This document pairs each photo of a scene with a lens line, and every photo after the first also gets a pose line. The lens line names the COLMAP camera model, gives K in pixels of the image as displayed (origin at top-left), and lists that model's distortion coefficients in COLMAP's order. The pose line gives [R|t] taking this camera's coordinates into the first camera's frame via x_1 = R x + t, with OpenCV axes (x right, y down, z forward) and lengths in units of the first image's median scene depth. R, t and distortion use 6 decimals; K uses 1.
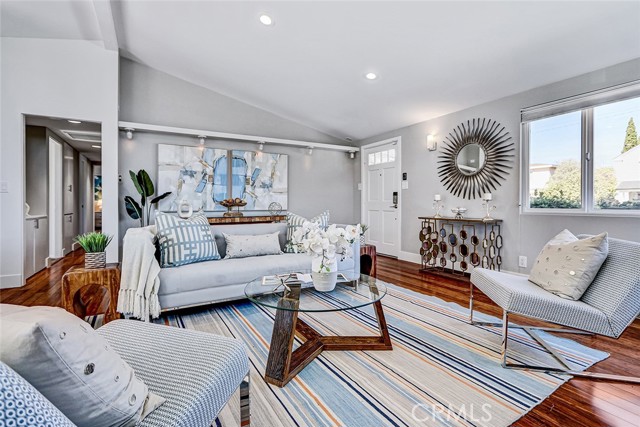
lens RADIAL K [[294.9, 0, 318.3], [0, 294.9, 203.0], [0, 0, 1]] dist [-0.000211, -0.000112]
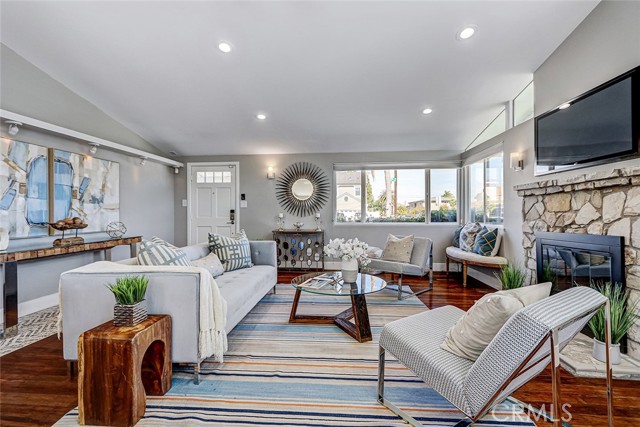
lens RADIAL K [[294.7, 0, 312.4], [0, 294.7, 212.2], [0, 0, 1]] dist [0.000363, -0.000057]
pose [[0.583130, 0.000487, 0.812378, -0.513639], [0.002929, 0.999992, -0.002702, -0.025913], [-0.812373, 0.003955, 0.583124, 0.093842]]
